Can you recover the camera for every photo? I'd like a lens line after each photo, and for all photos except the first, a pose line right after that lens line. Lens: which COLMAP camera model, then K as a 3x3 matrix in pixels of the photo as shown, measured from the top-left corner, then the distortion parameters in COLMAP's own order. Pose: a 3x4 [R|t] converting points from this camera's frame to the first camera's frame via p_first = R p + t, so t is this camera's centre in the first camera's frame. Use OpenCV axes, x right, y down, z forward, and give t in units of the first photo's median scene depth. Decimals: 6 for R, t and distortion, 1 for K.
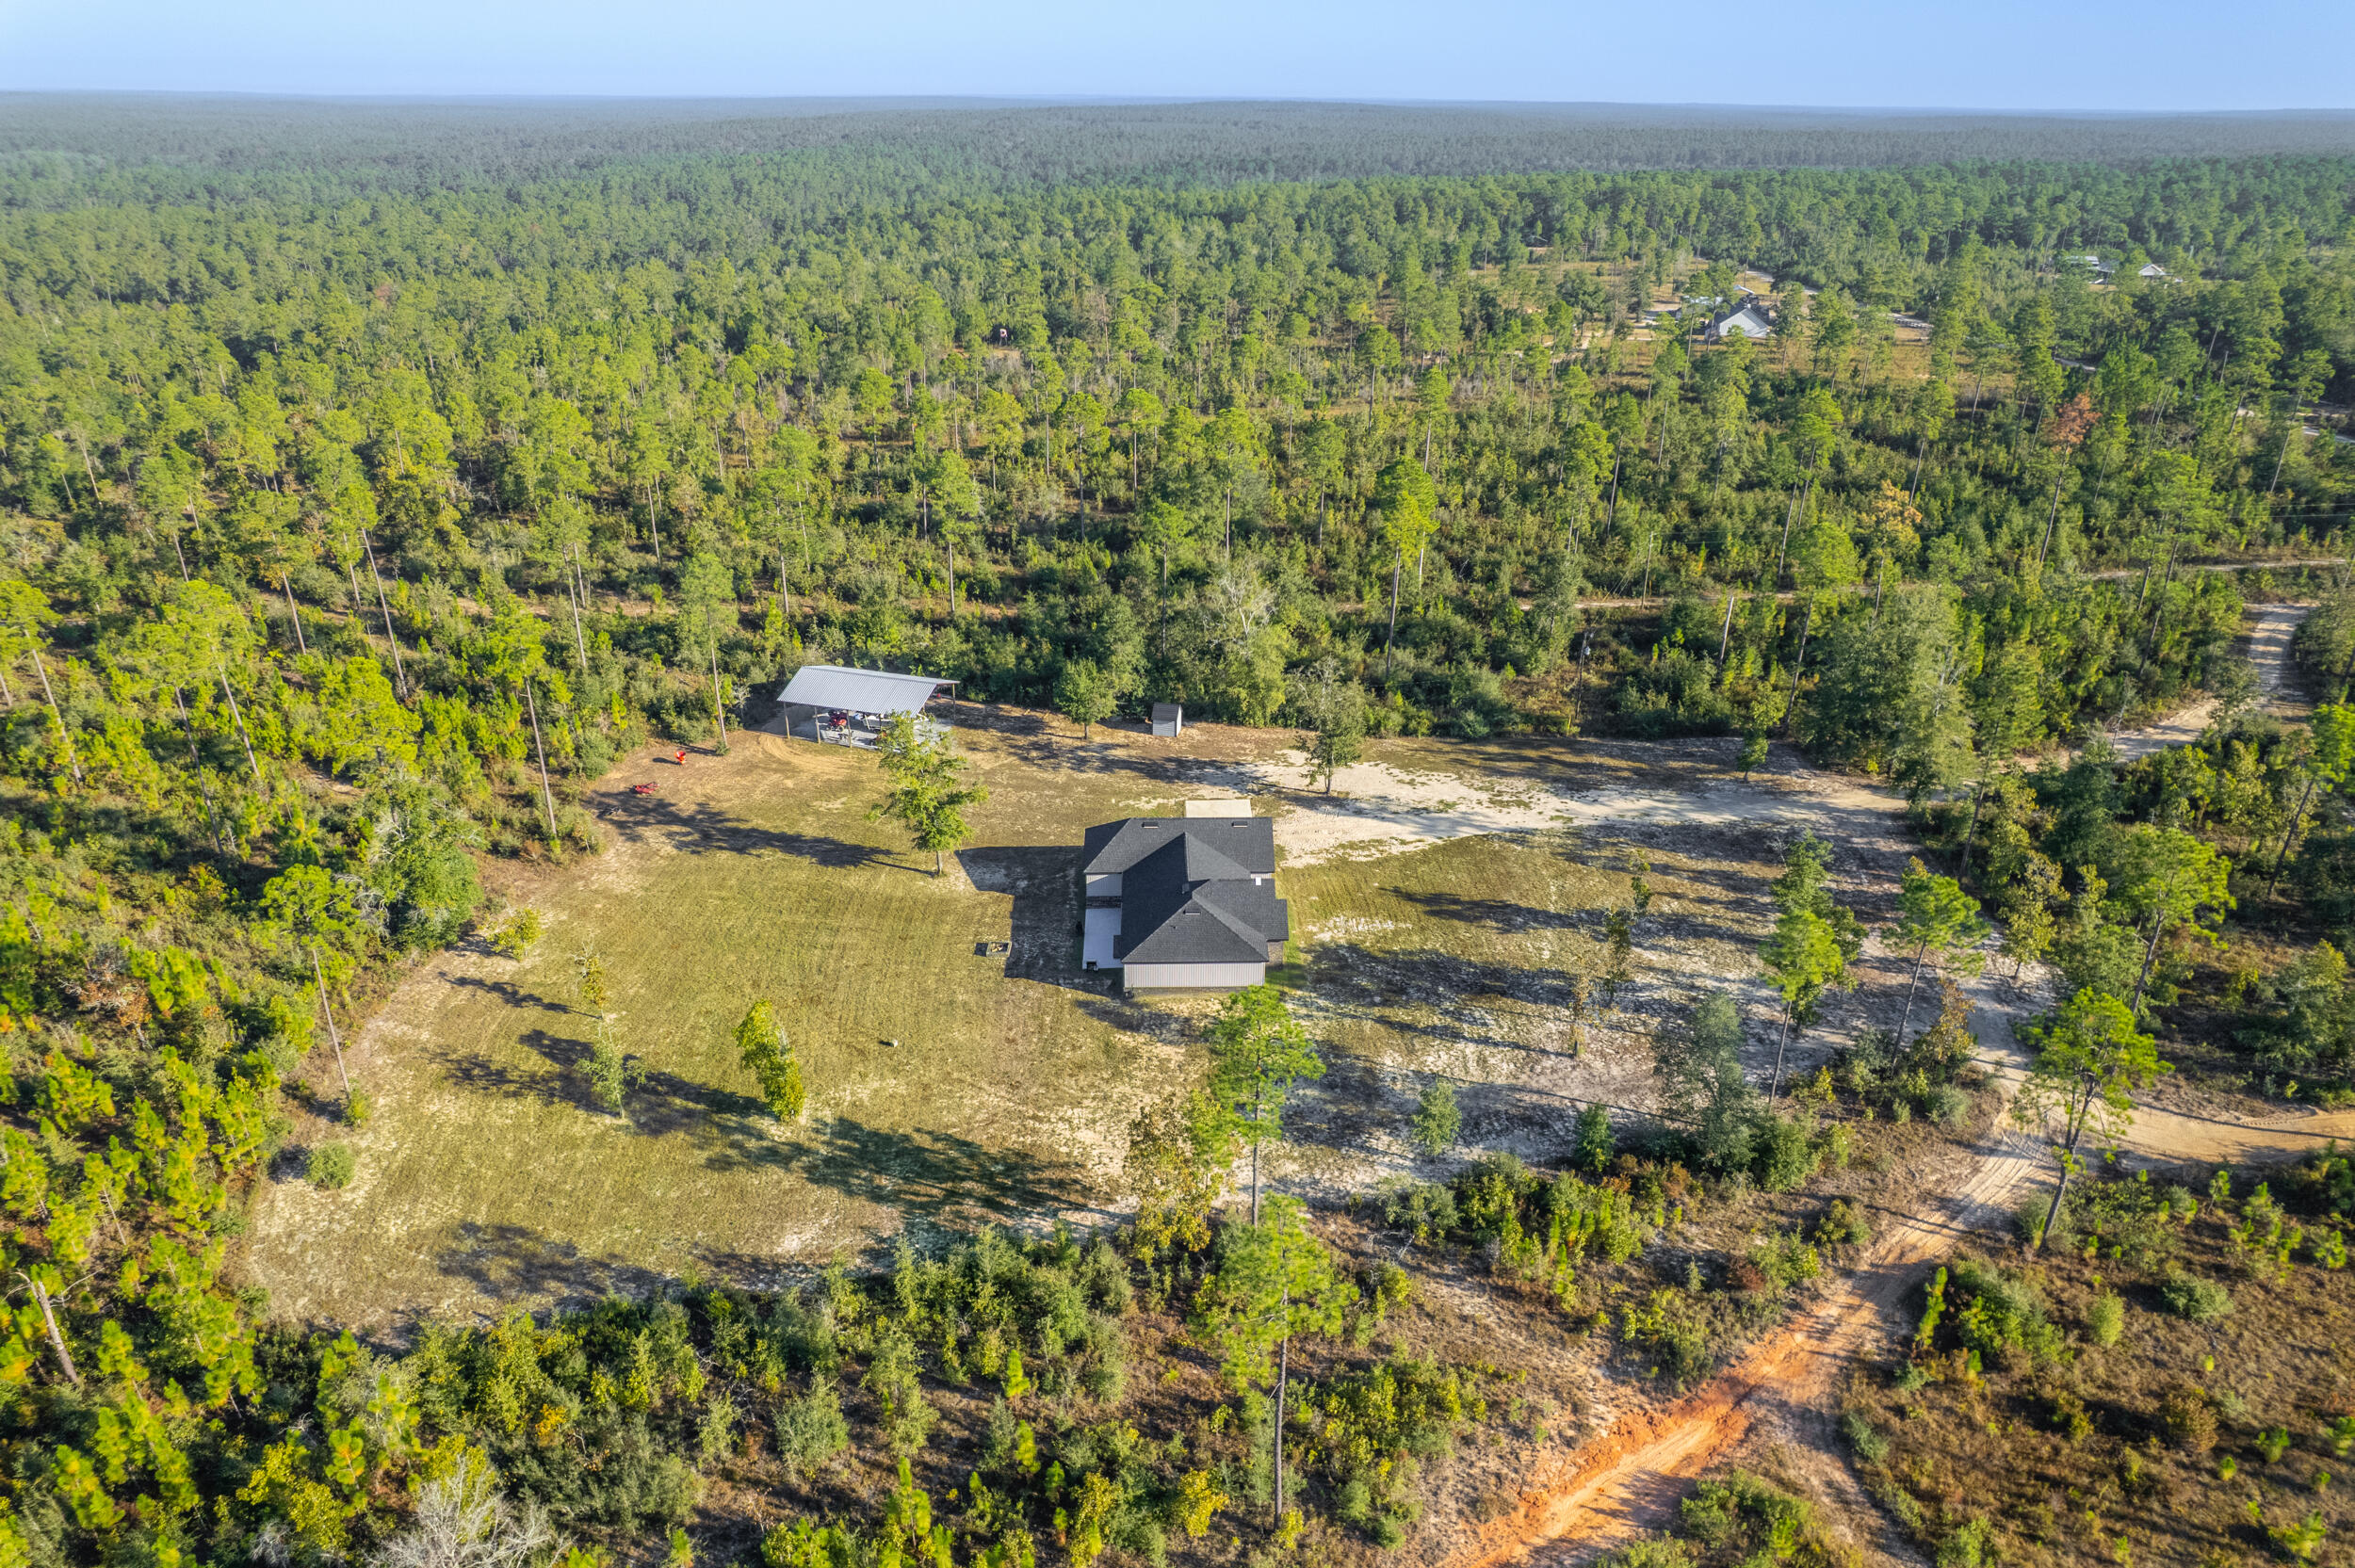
lens RADIAL K [[1500.5, 0, 1174.5], [0, 1500.5, 822.5], [0, 0, 1]] dist [-0.072250, 0.063181]
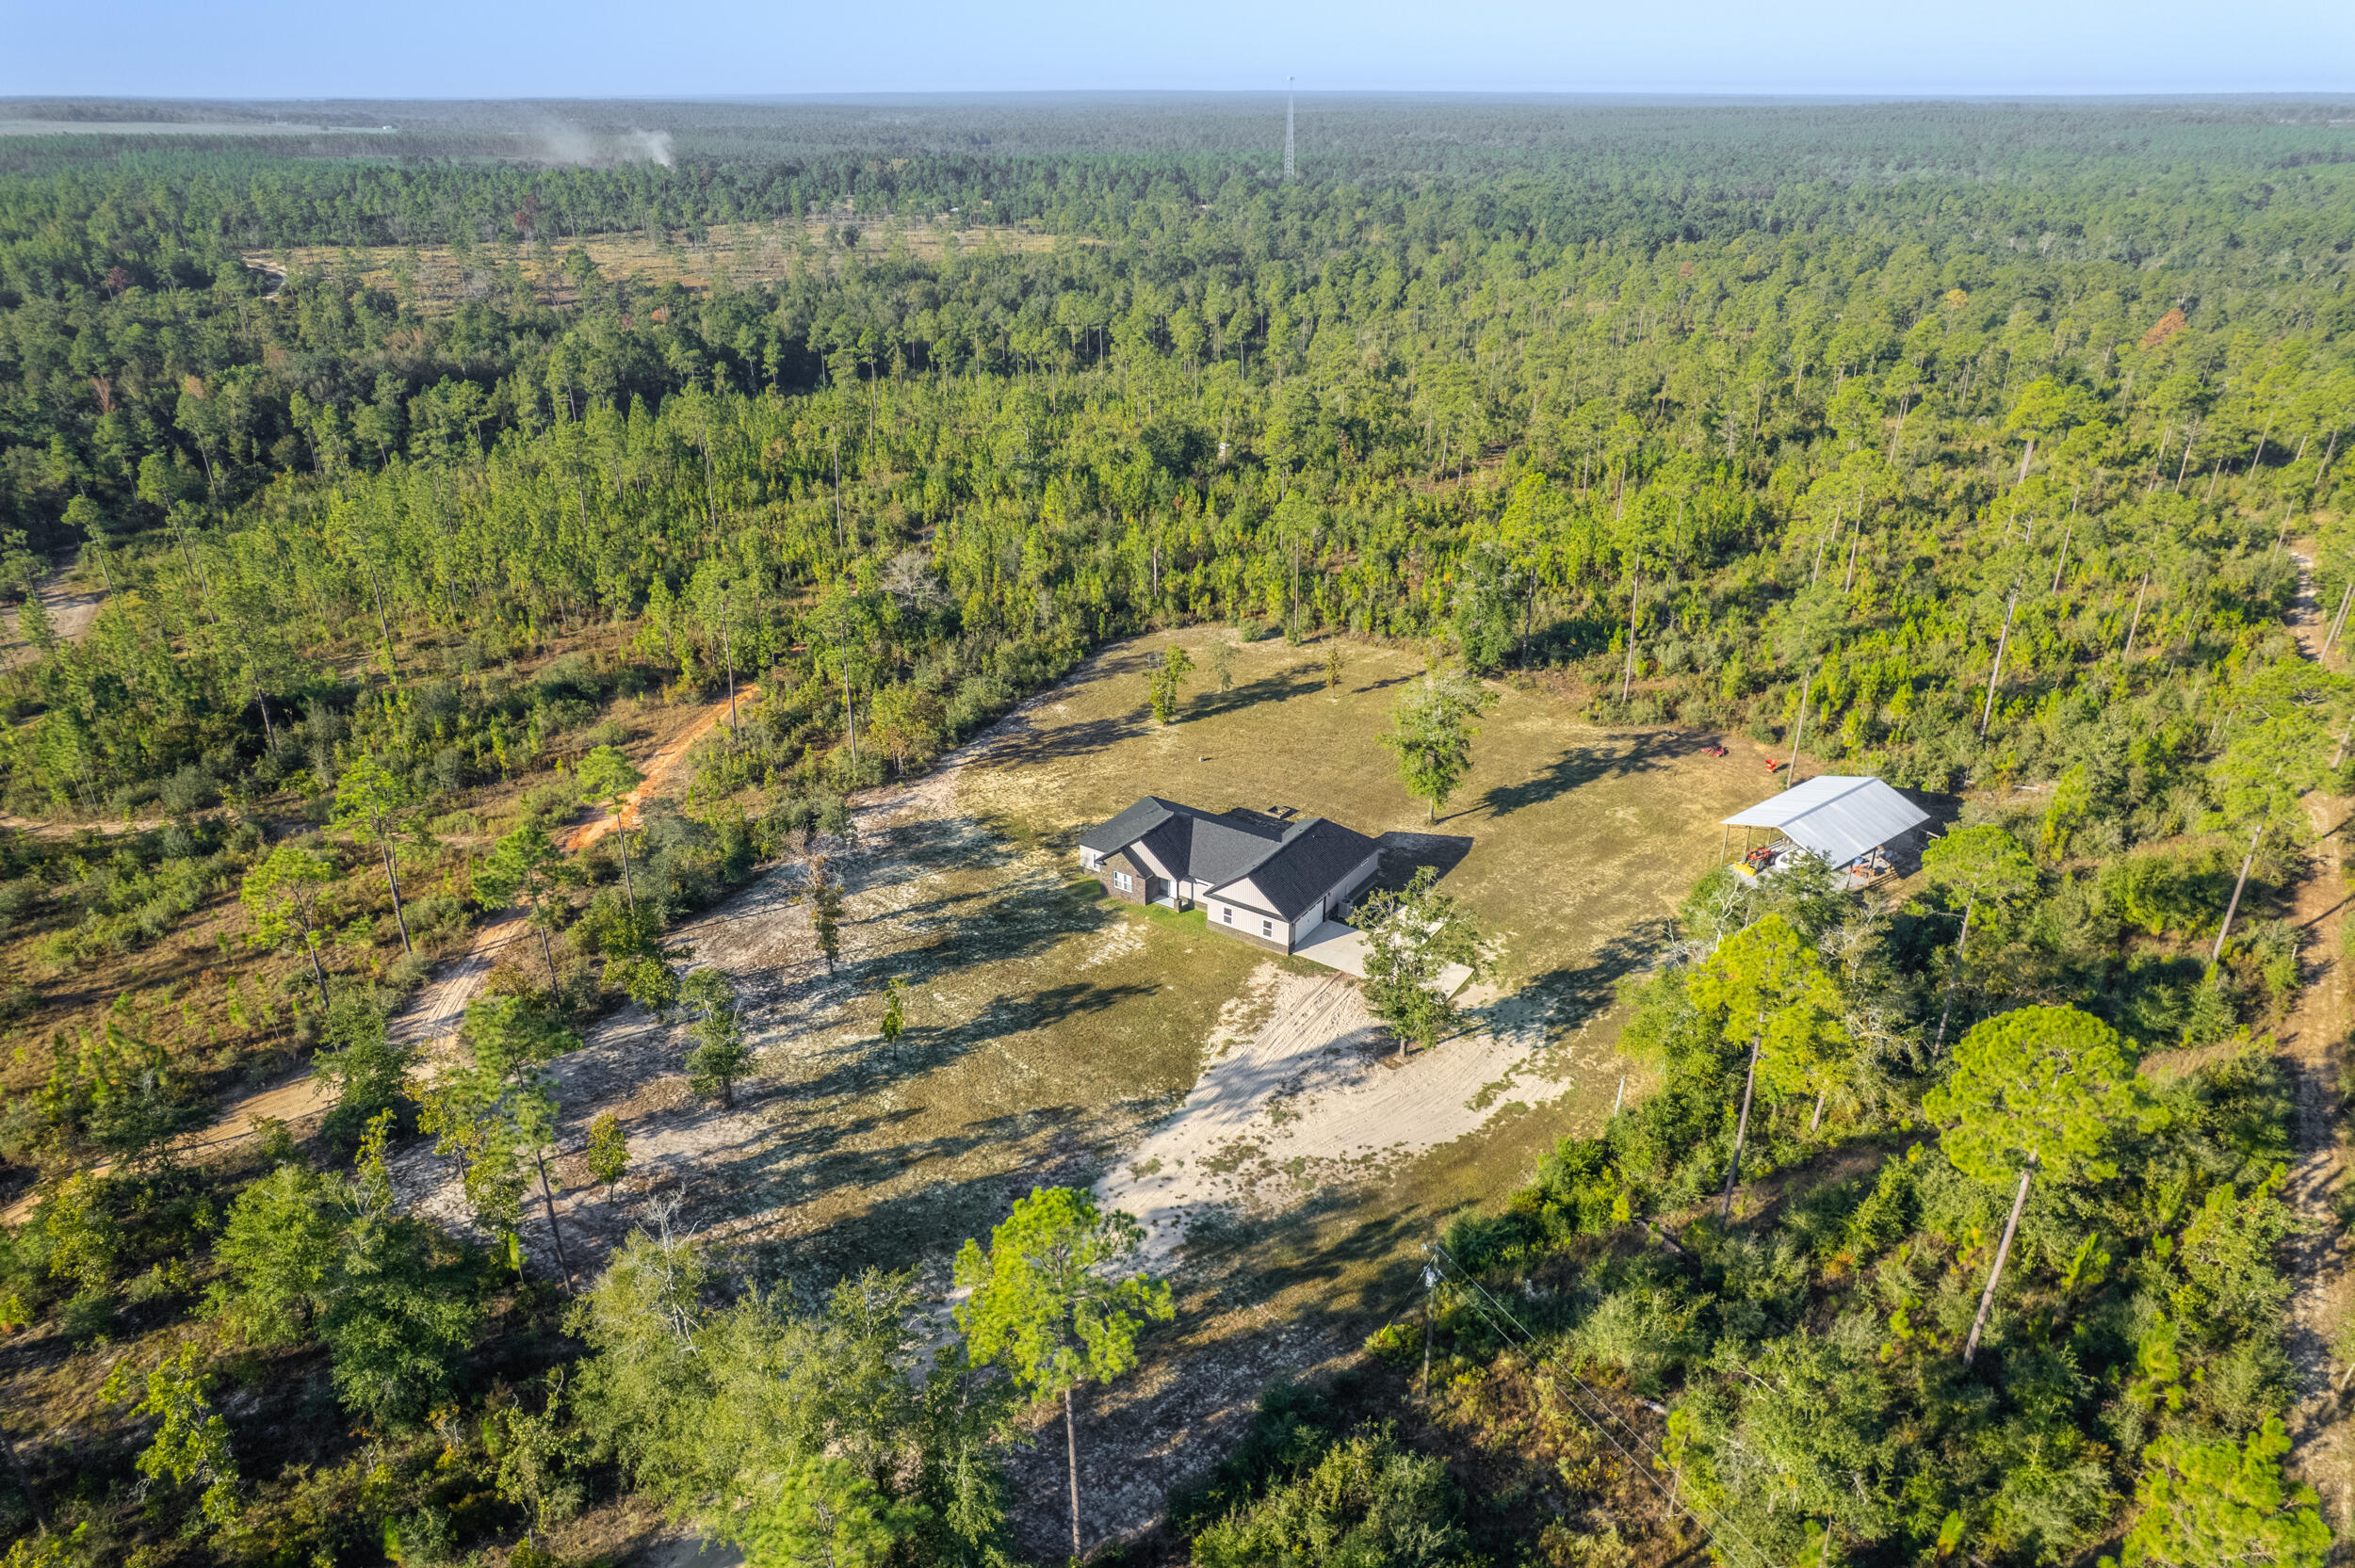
lens RADIAL K [[1500.5, 0, 1174.5], [0, 1500.5, 822.5], [0, 0, 1]] dist [-0.072250, 0.063181]
pose [[-0.577809, 0.355732, -0.734569, 0.877361], [-0.368683, 0.689196, 0.623764, -0.677031], [0.728155, 0.631240, -0.267071, 1.386264]]
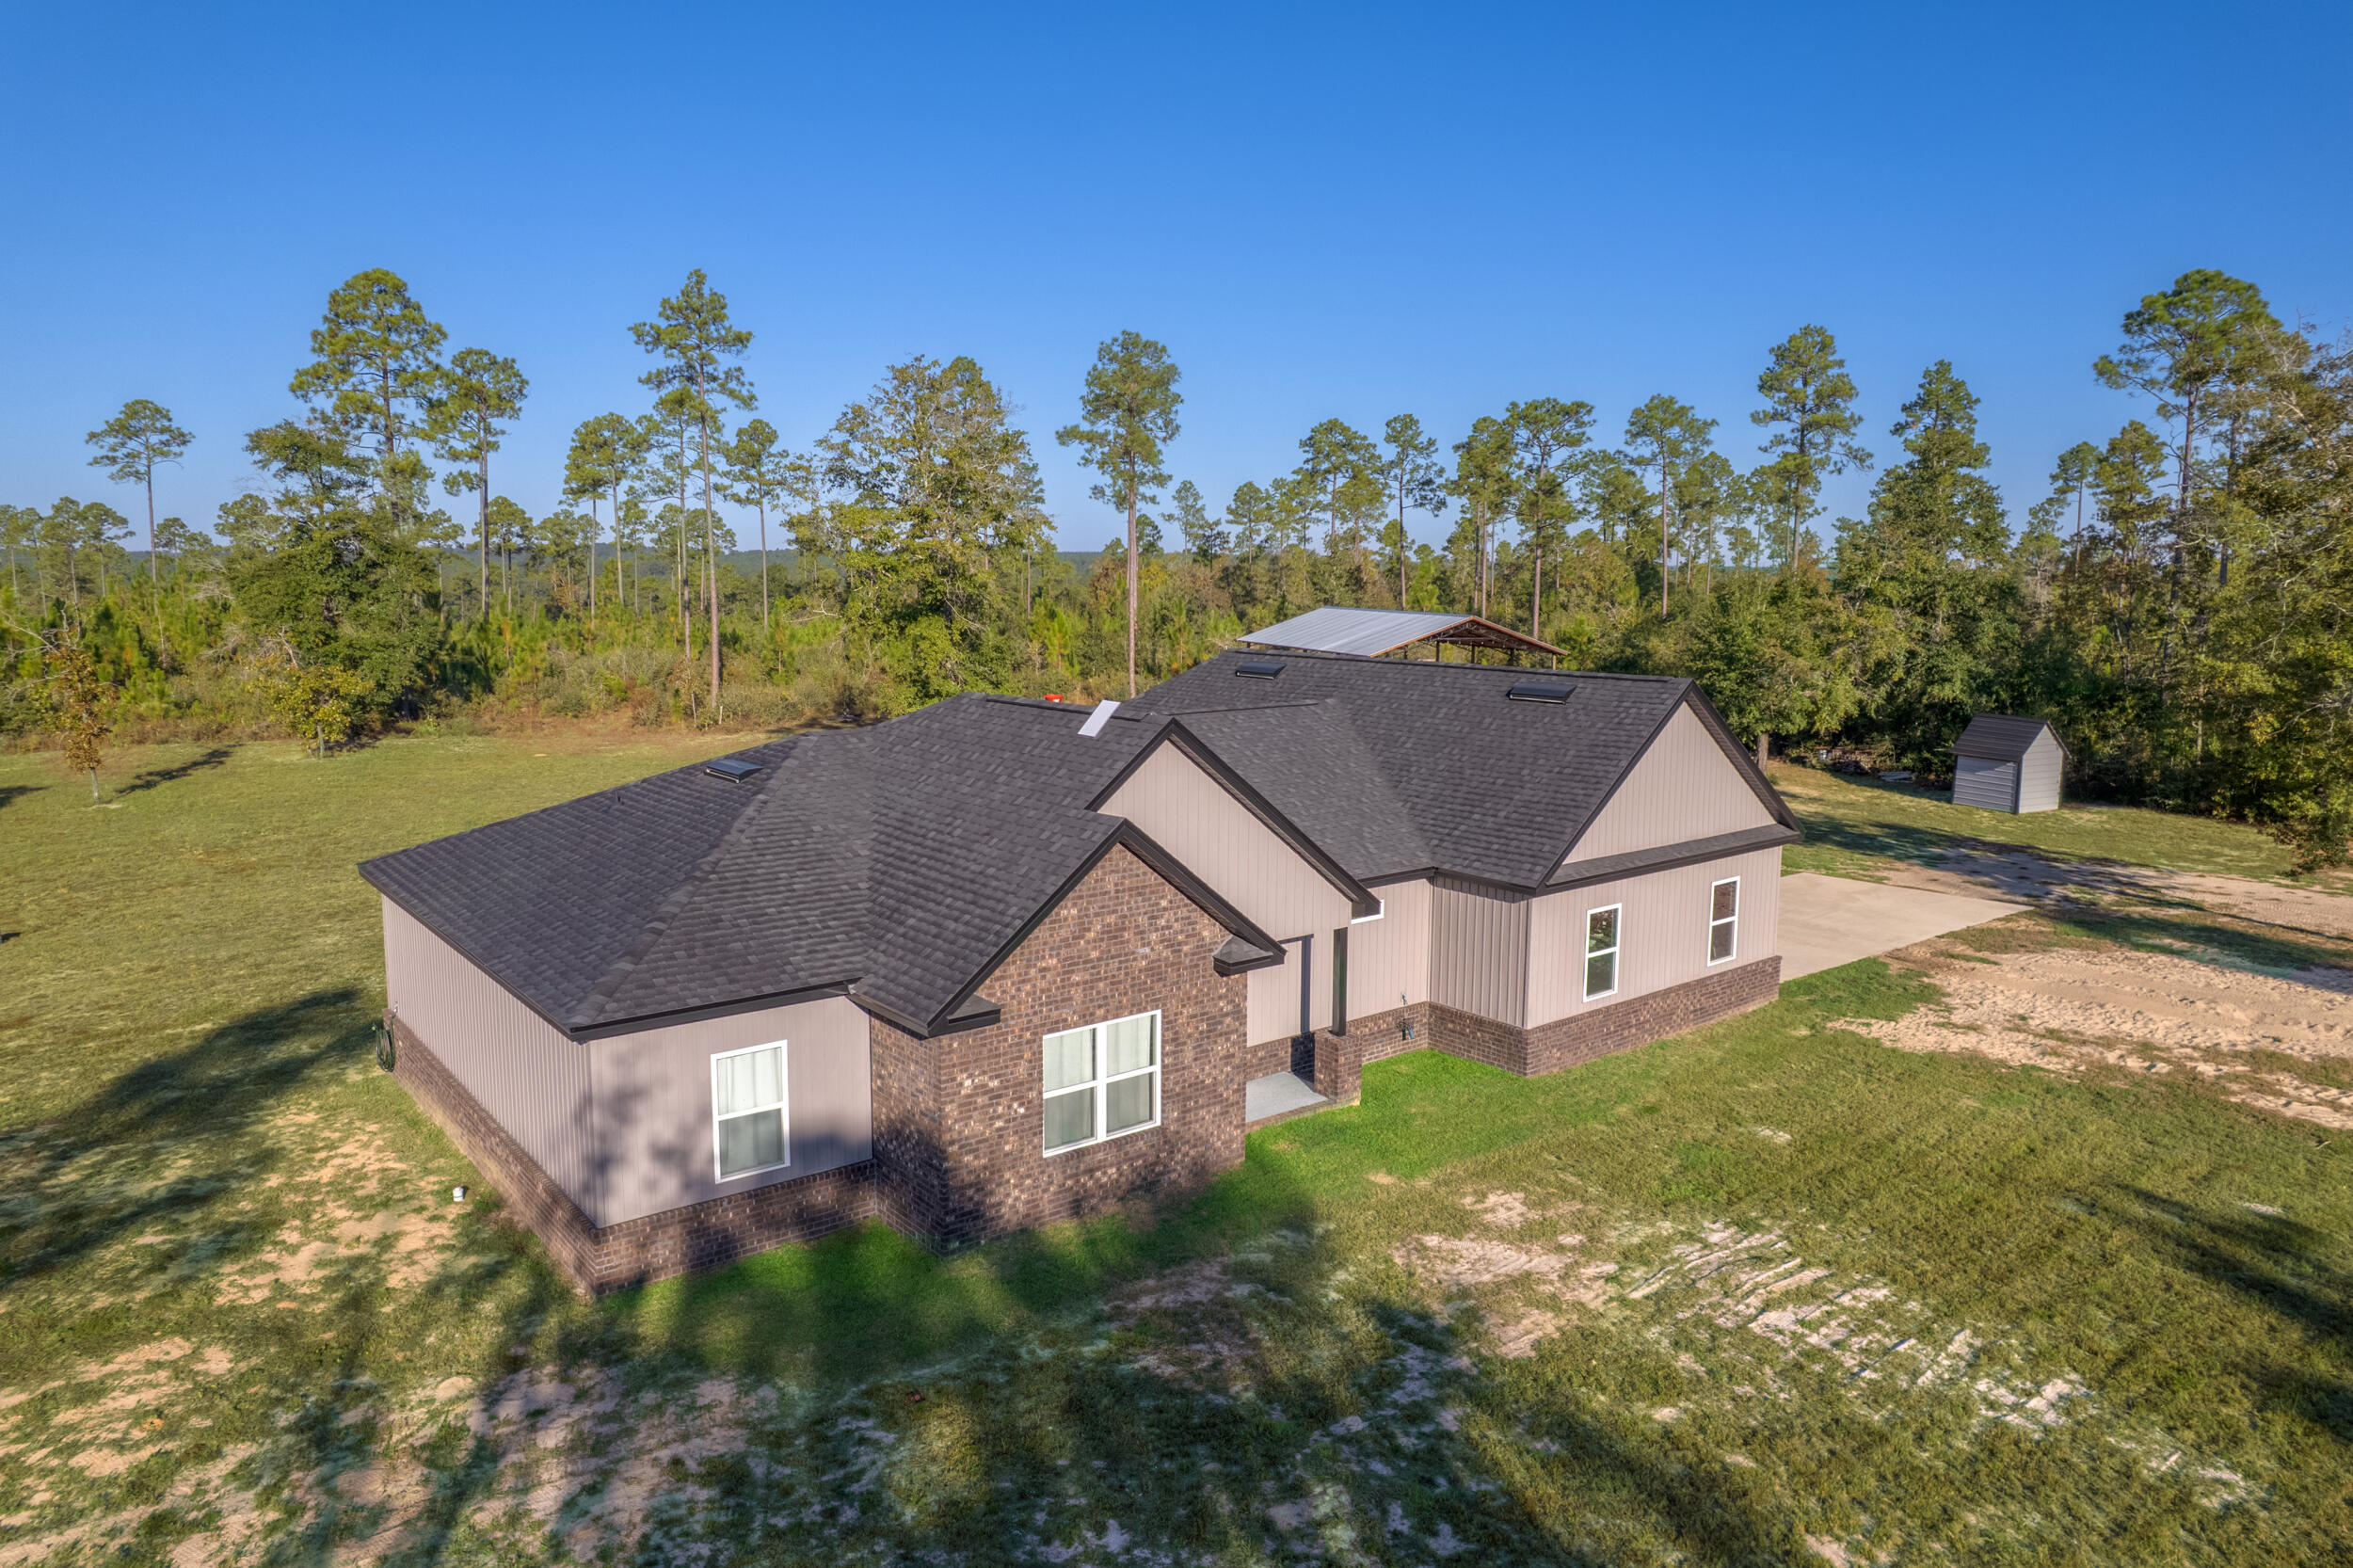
lens RADIAL K [[1499.4, 0, 1173.5], [0, 1499.4, 822.5], [0, 0, 1]] dist [-0.072250, 0.063181]
pose [[0.607604, 0.120602, -0.785030, 0.209563], [-0.352659, 0.926593, -0.130603, 0.074094], [0.711653, 0.356203, 0.605533, 0.973293]]
